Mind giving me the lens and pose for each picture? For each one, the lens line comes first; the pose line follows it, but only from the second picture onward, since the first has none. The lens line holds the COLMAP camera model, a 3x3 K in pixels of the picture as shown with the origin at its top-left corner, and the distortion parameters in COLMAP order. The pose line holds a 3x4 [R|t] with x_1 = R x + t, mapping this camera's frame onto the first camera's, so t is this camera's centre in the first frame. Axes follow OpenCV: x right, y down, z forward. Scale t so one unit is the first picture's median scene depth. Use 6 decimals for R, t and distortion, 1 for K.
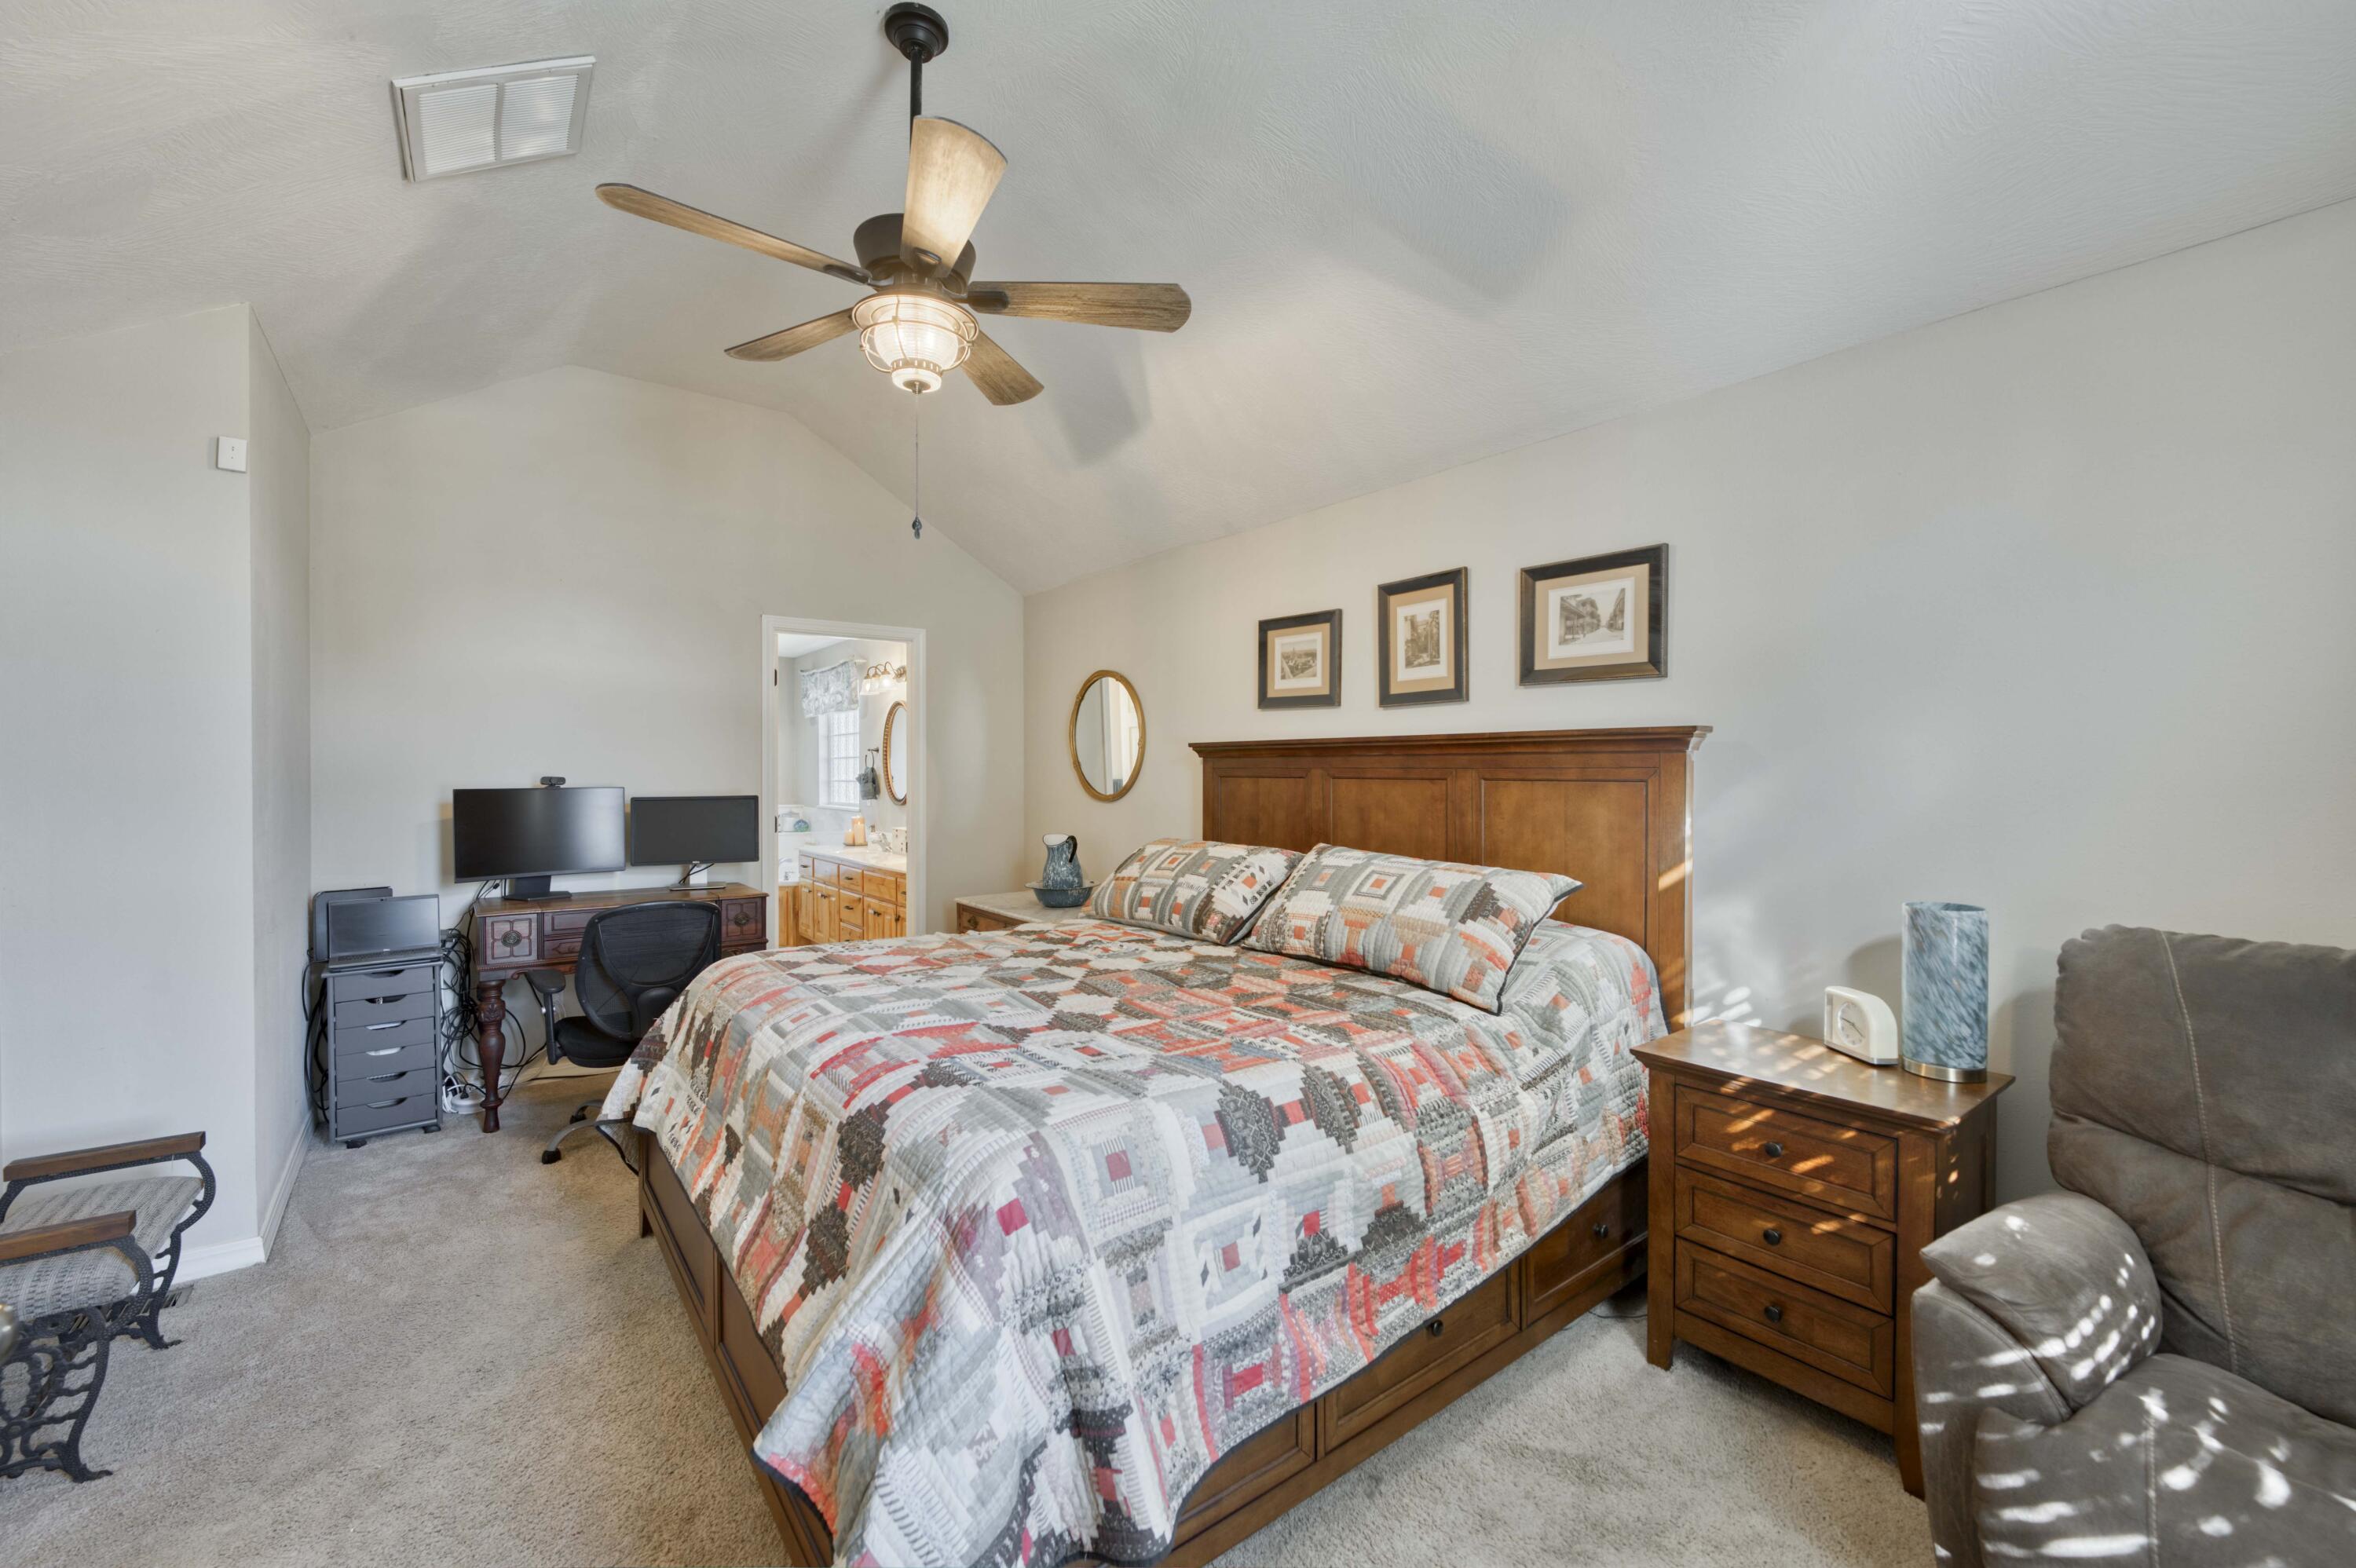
lens RADIAL K [[946.4, 0, 1175.0], [0, 946.4, 781.1], [0, 0, 1]] dist [0.000683, -0.000360]
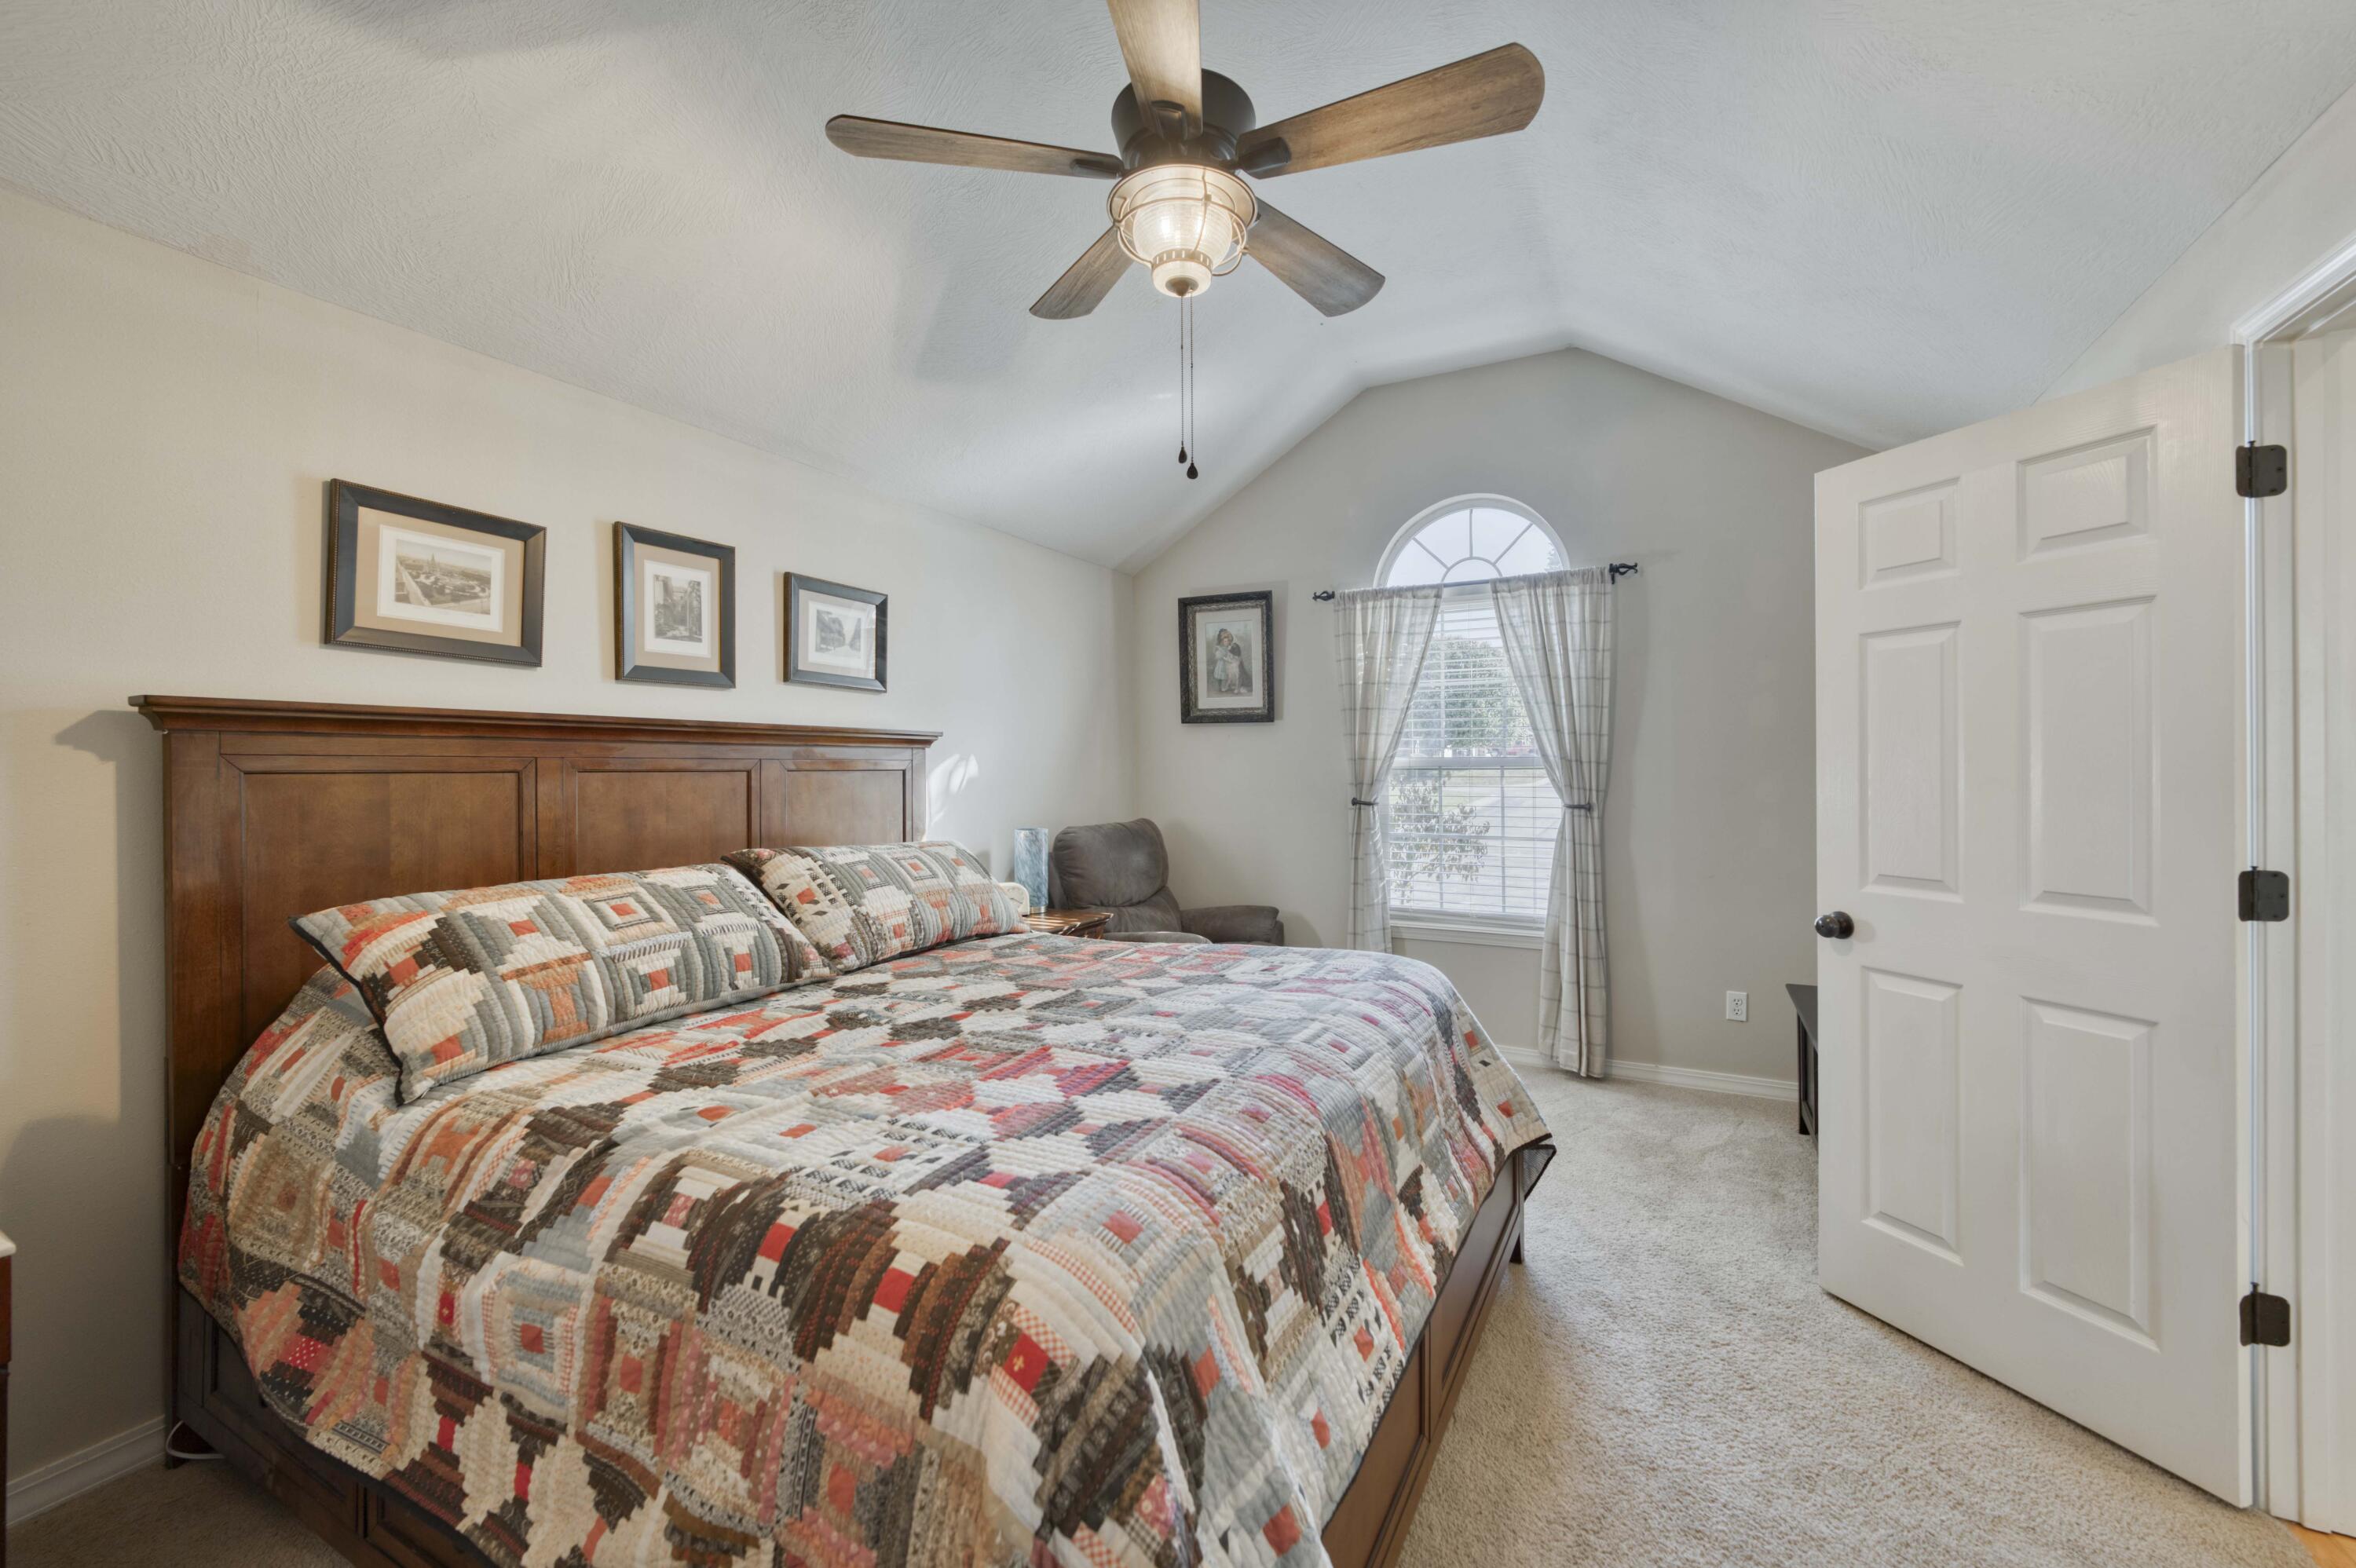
lens RADIAL K [[946.4, 0, 1175.0], [0, 946.4, 781.1], [0, 0, 1]] dist [0.000683, -0.000360]
pose [[-0.410872, -0.007211, 0.911665, -0.717096], [0.020632, 0.999639, 0.017205, 0.000373], [-0.911460, 0.025879, -0.410574, 0.965547]]
